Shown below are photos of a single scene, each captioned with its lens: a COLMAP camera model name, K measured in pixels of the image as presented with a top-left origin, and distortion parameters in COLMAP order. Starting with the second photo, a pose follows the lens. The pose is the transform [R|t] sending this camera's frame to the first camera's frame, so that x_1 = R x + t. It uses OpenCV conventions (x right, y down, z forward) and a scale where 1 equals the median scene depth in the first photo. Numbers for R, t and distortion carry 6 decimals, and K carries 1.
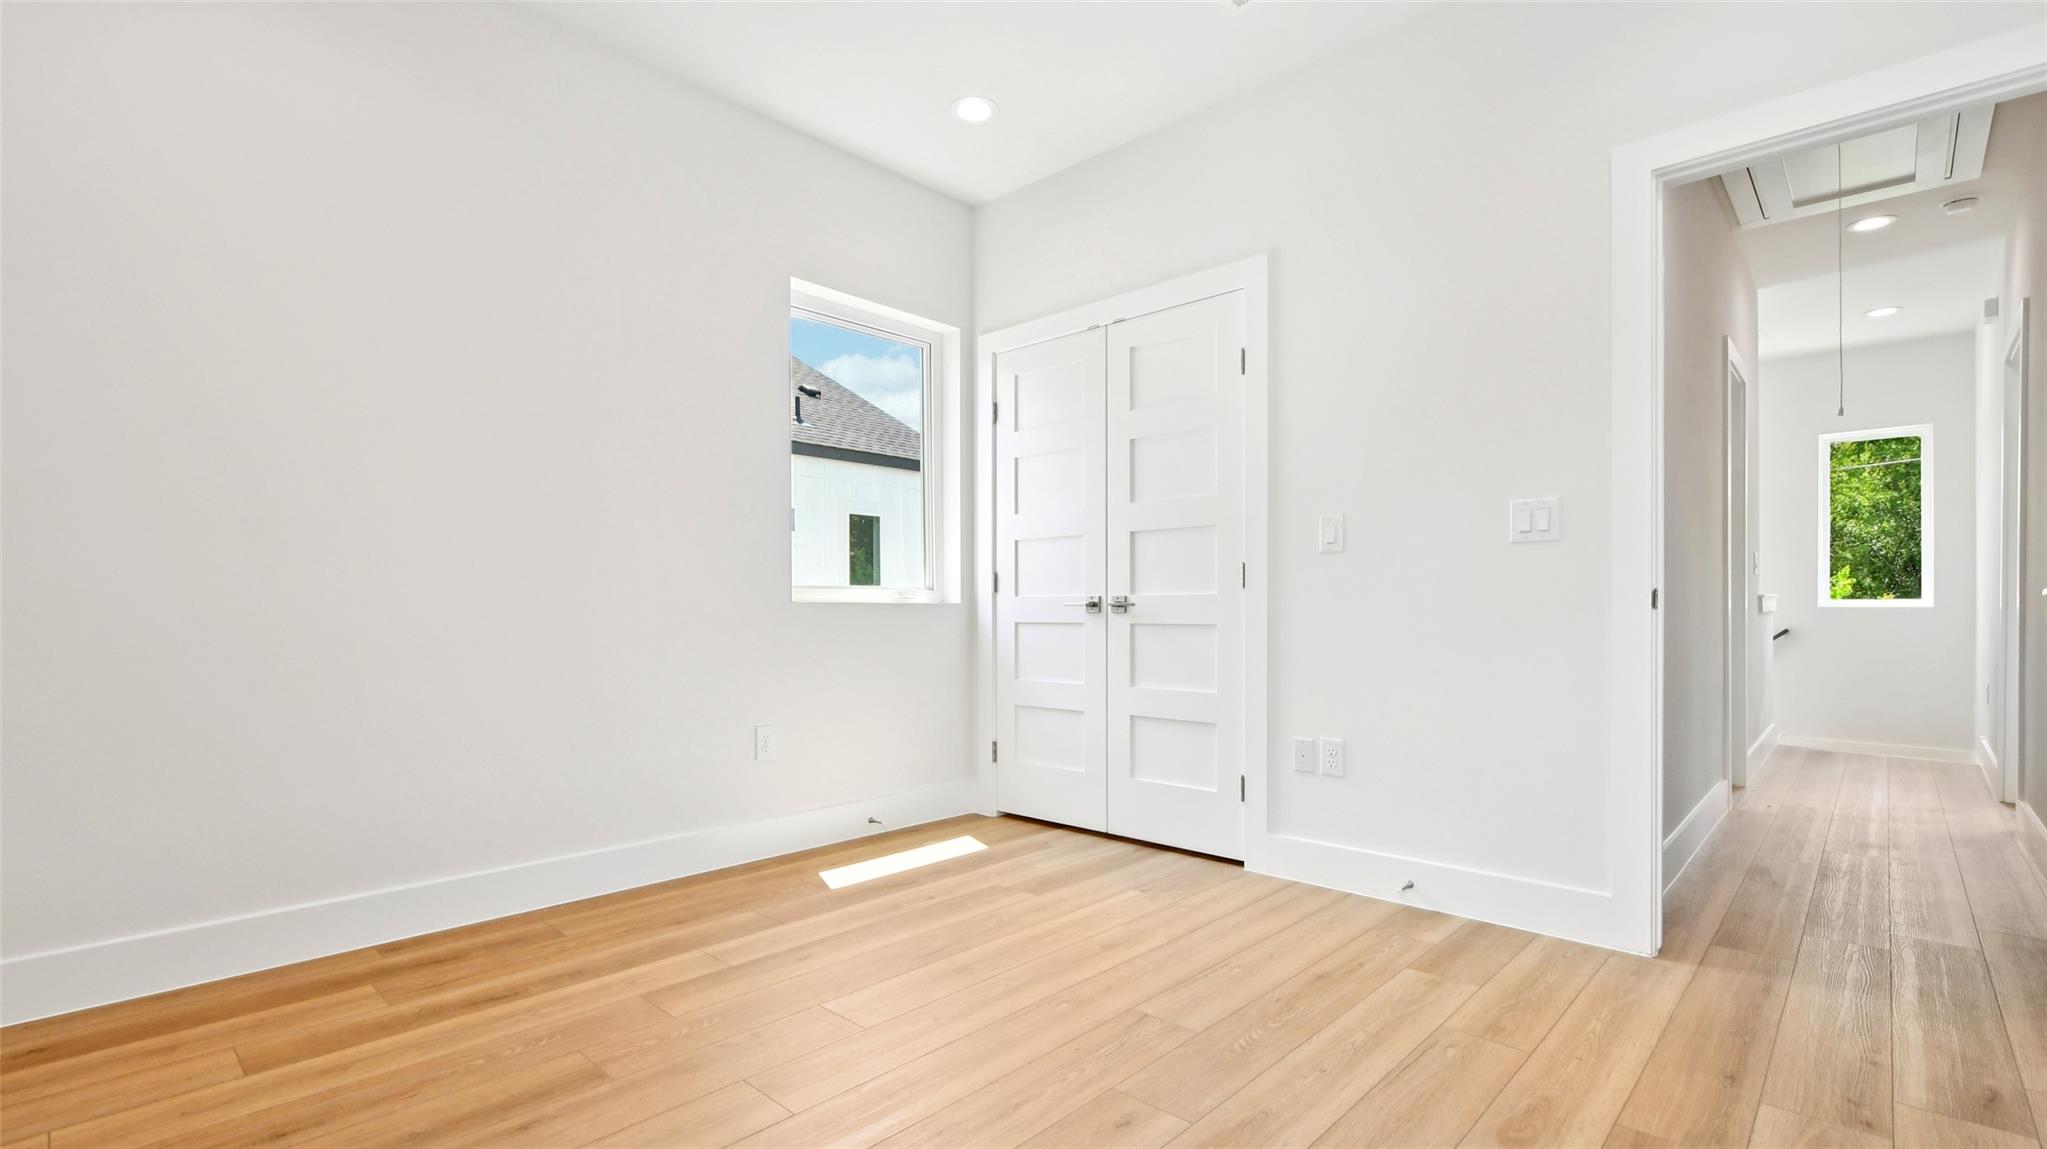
lens RADIAL K [[906.5, 0, 1017.2], [0, 906.5, 583.0], [0, 0, 1]] dist [-0.000021, -0.002288]
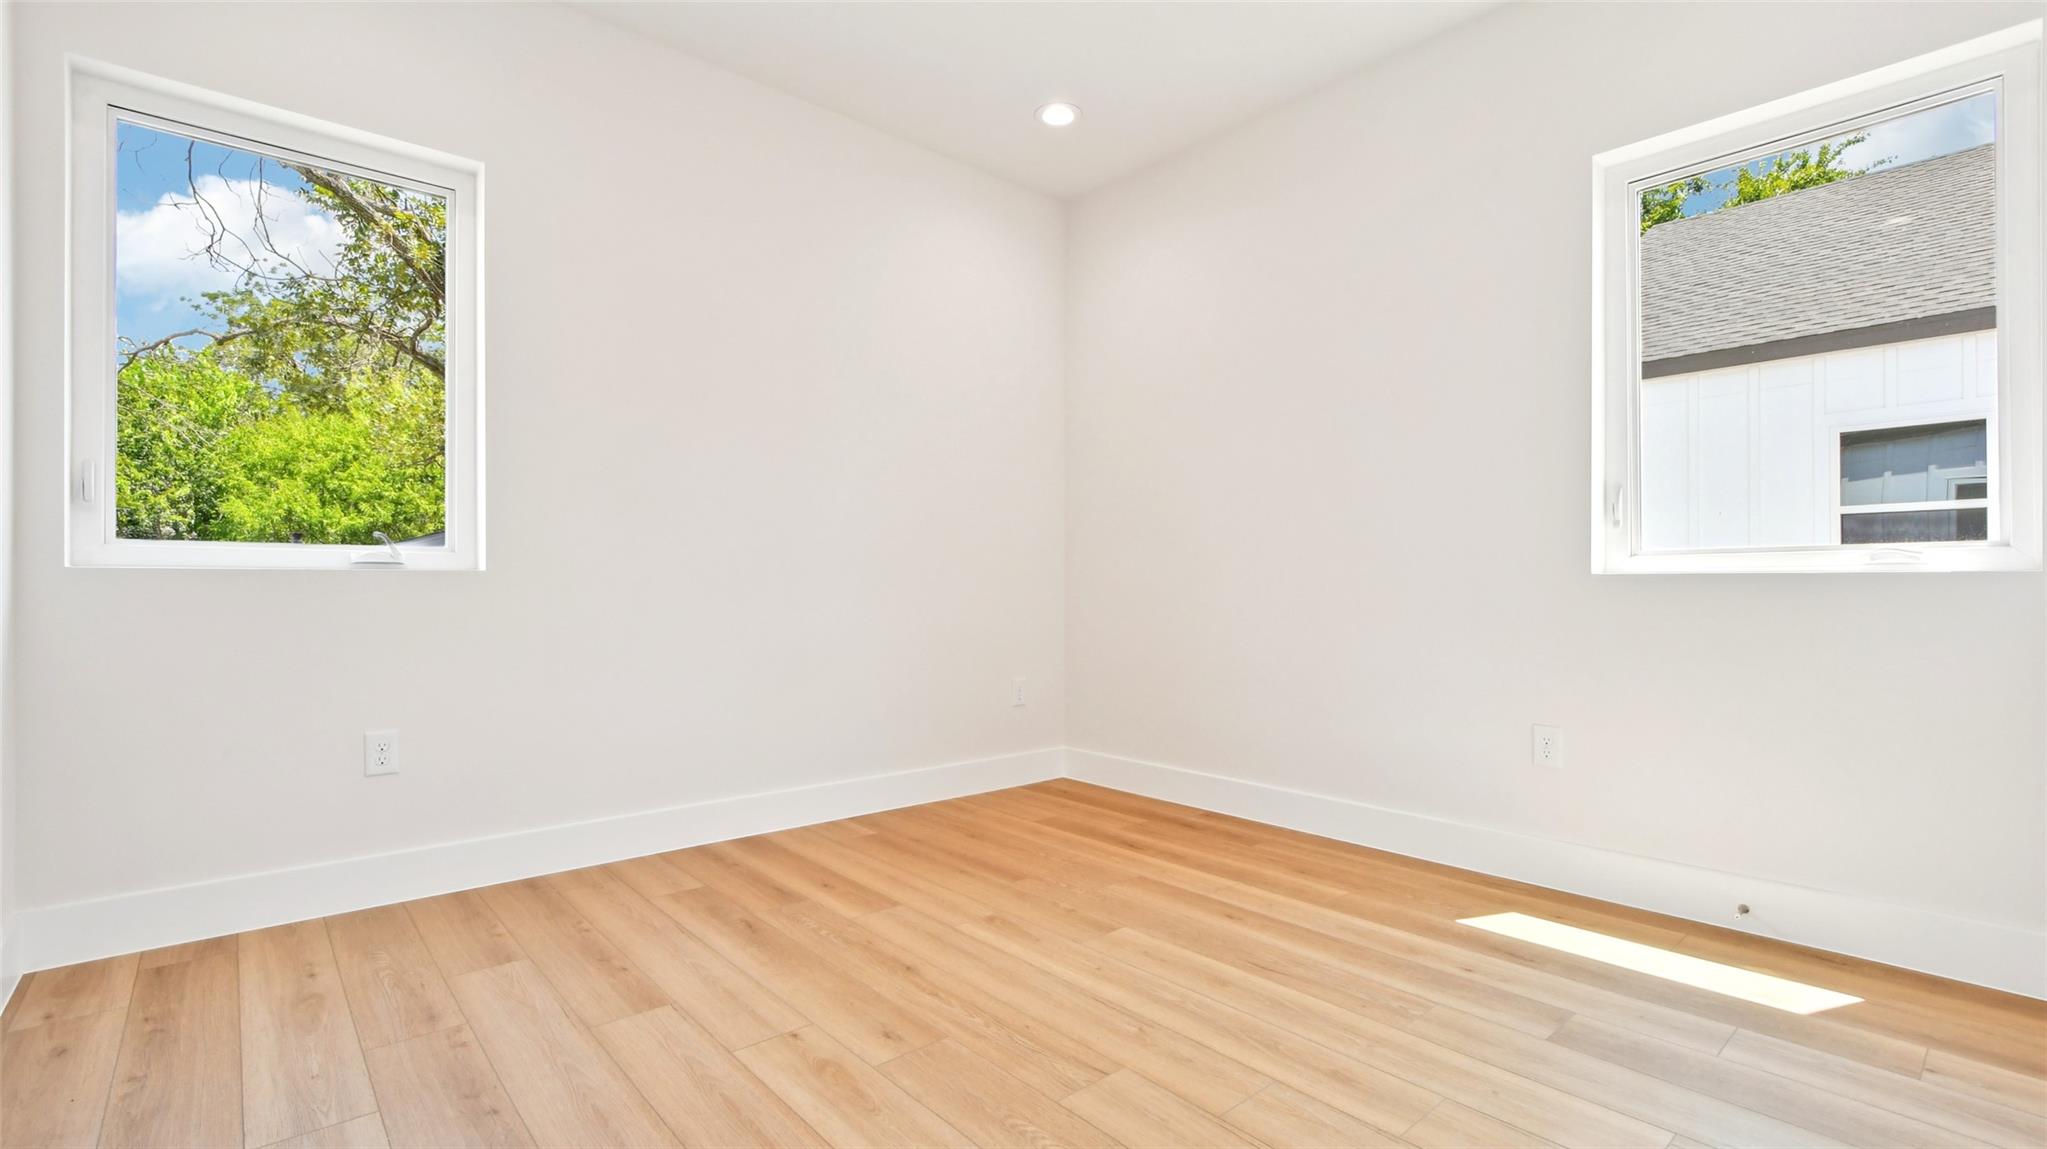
lens RADIAL K [[906.5, 0, 1027.9], [0, 906.5, 580.0], [0, 0, 1]] dist [-0.000021, -0.002288]
pose [[-0.078906, -0.004524, -0.996872, 0.791024], [0.028997, 0.999556, -0.006831, 0.020437], [0.996460, -0.029445, -0.078739, 0.810333]]
